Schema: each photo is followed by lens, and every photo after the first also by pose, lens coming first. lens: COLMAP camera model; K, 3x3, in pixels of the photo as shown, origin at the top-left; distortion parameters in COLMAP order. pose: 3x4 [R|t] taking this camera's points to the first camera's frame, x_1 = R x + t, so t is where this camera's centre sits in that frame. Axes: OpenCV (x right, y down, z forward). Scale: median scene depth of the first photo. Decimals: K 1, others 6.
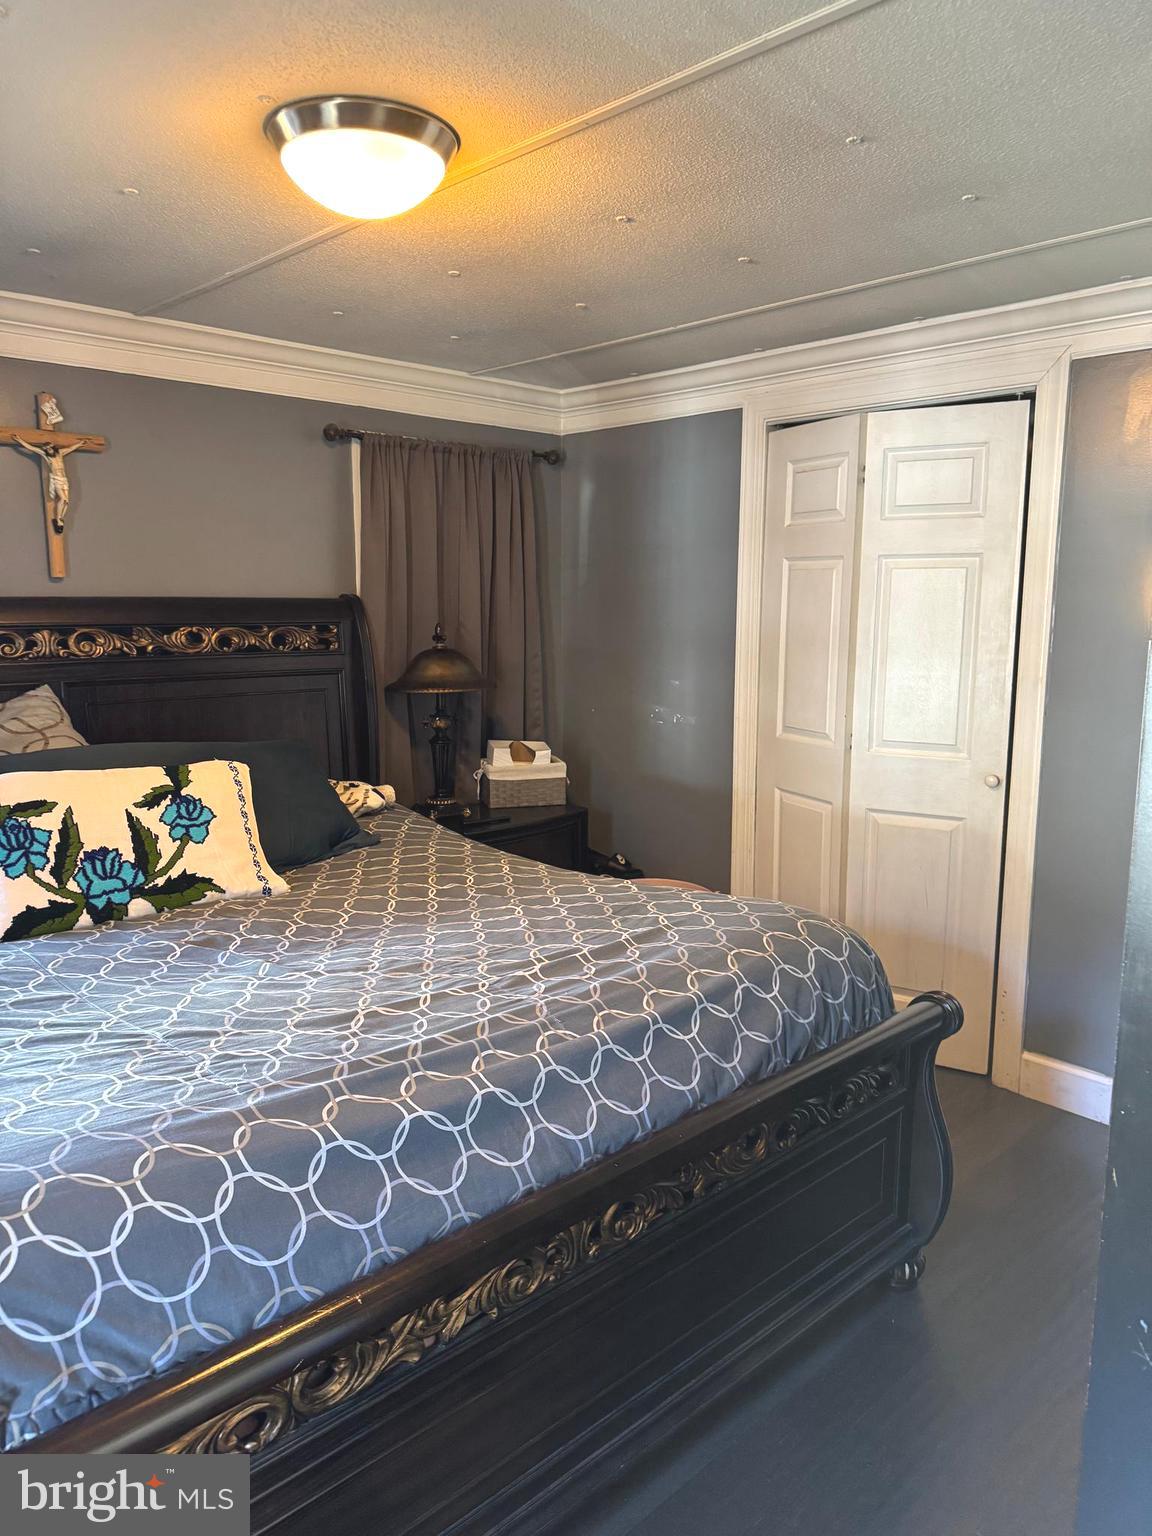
lens RADIAL K [[1089.0, 0, 578.7], [0, 1089.0, 757.4], [0, 0, 1]] dist [0.064573, -0.092487]
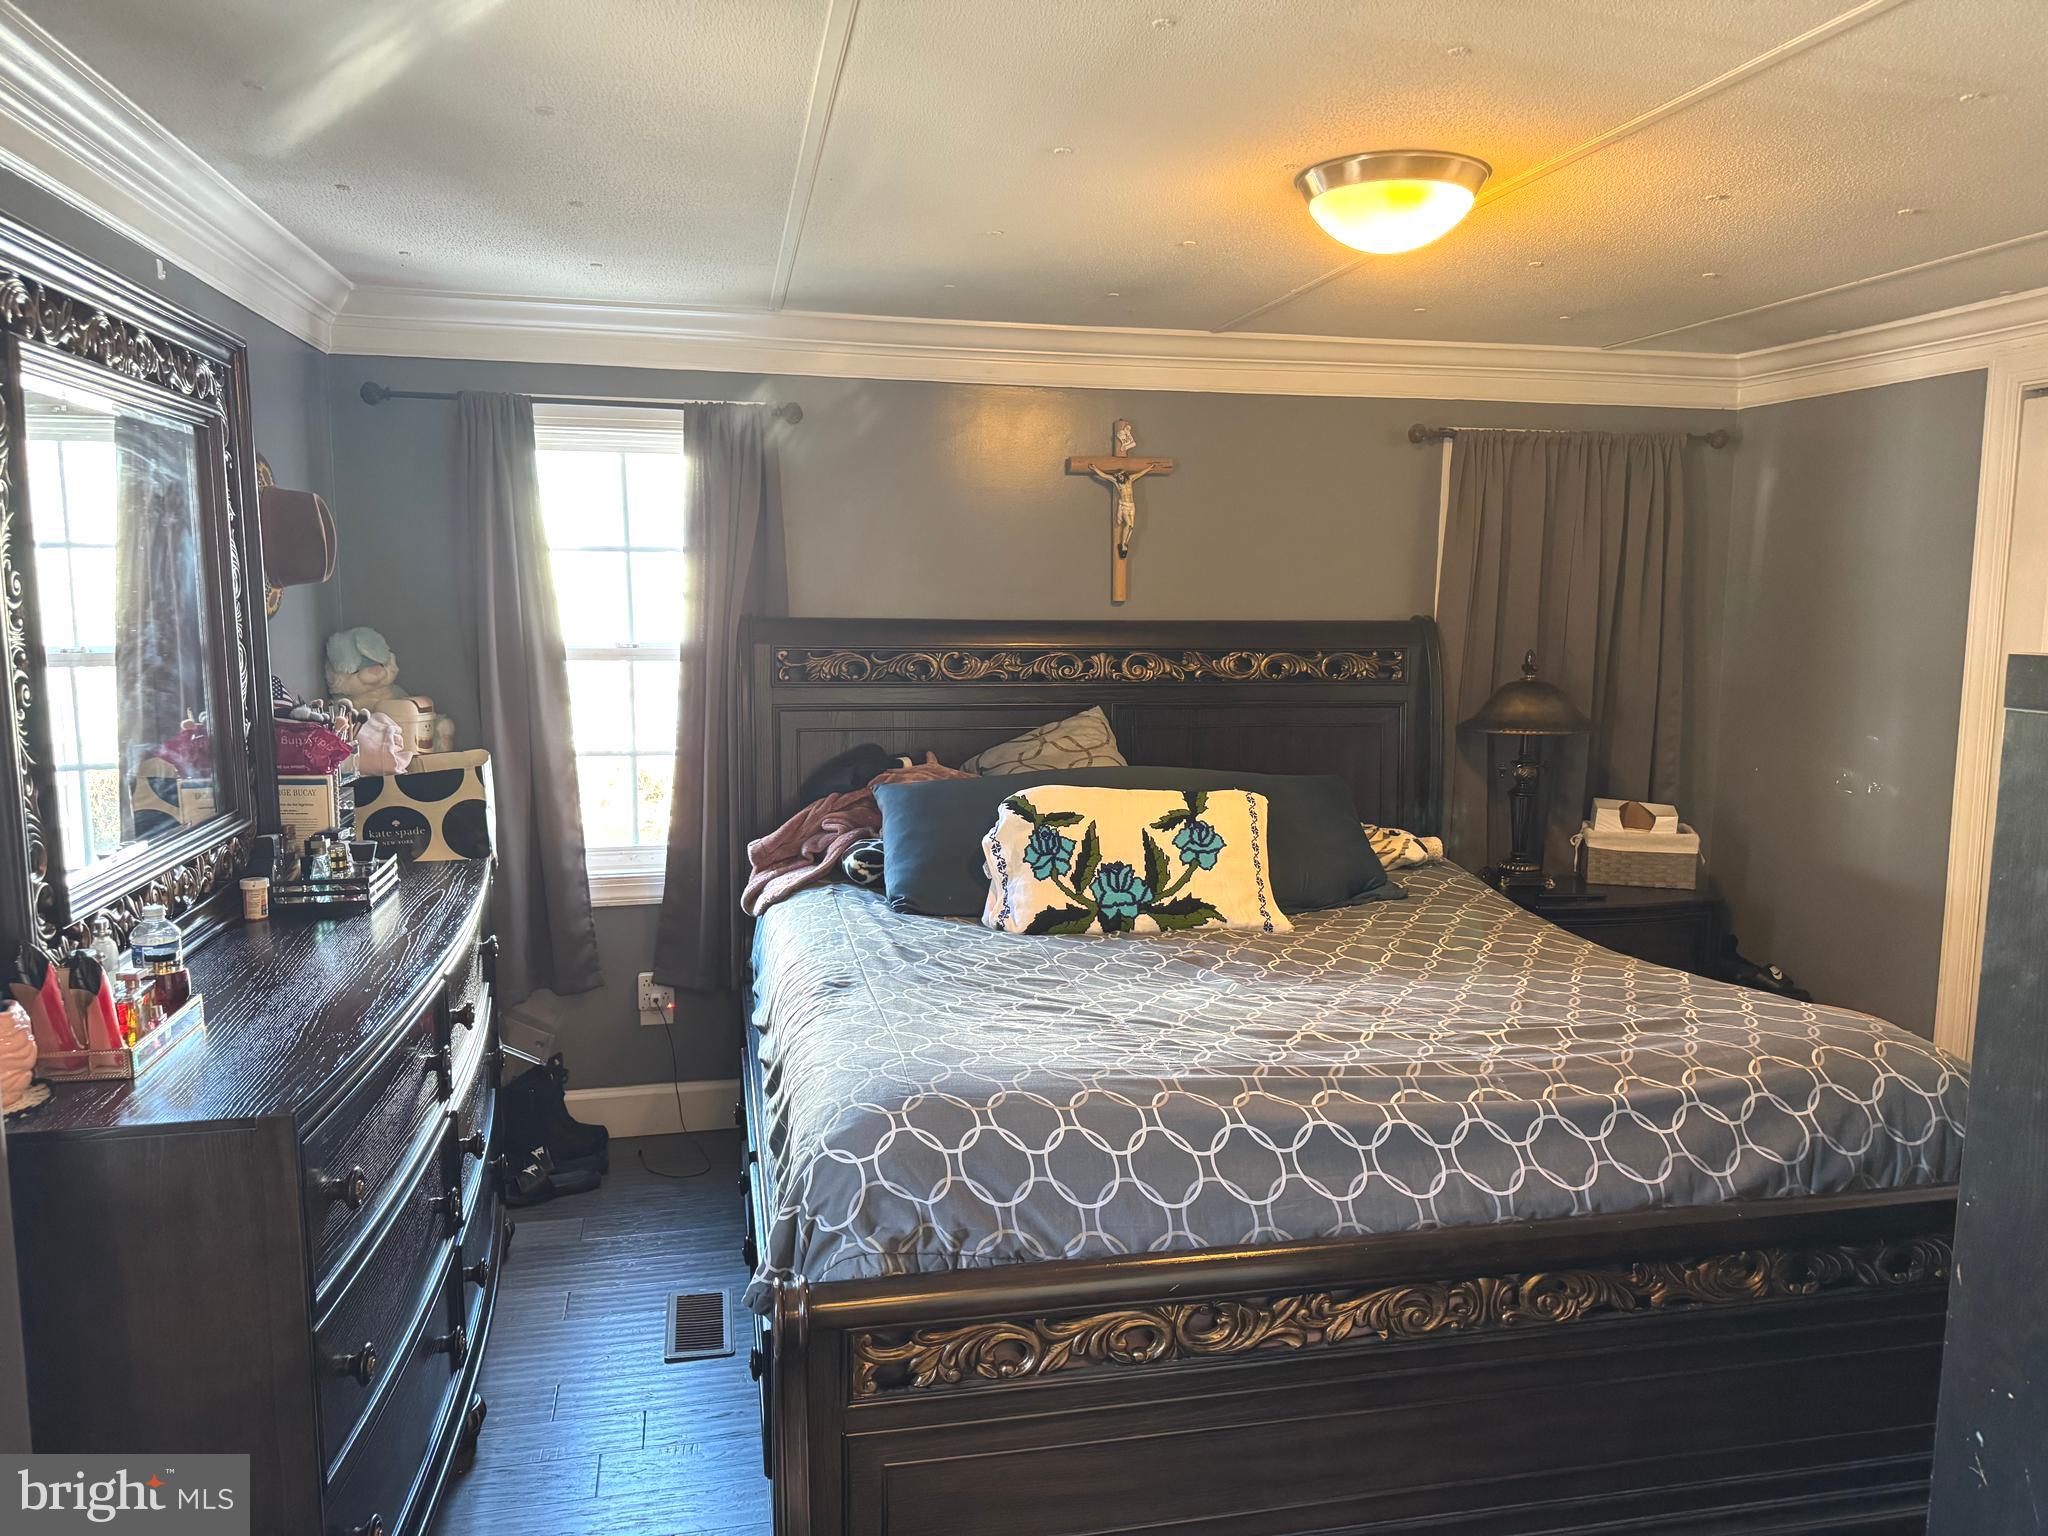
lens RADIAL K [[1452.0, 0, 1024.4], [0, 1452.0, 761.3], [0, 0, 1]] dist [0.064573, -0.092487]
pose [[0.854809, 0.063617, -0.515028, 0.209733], [-0.082706, 0.996473, -0.014183, 0.013410], [0.512310, 0.054719, 0.857056, -0.254421]]
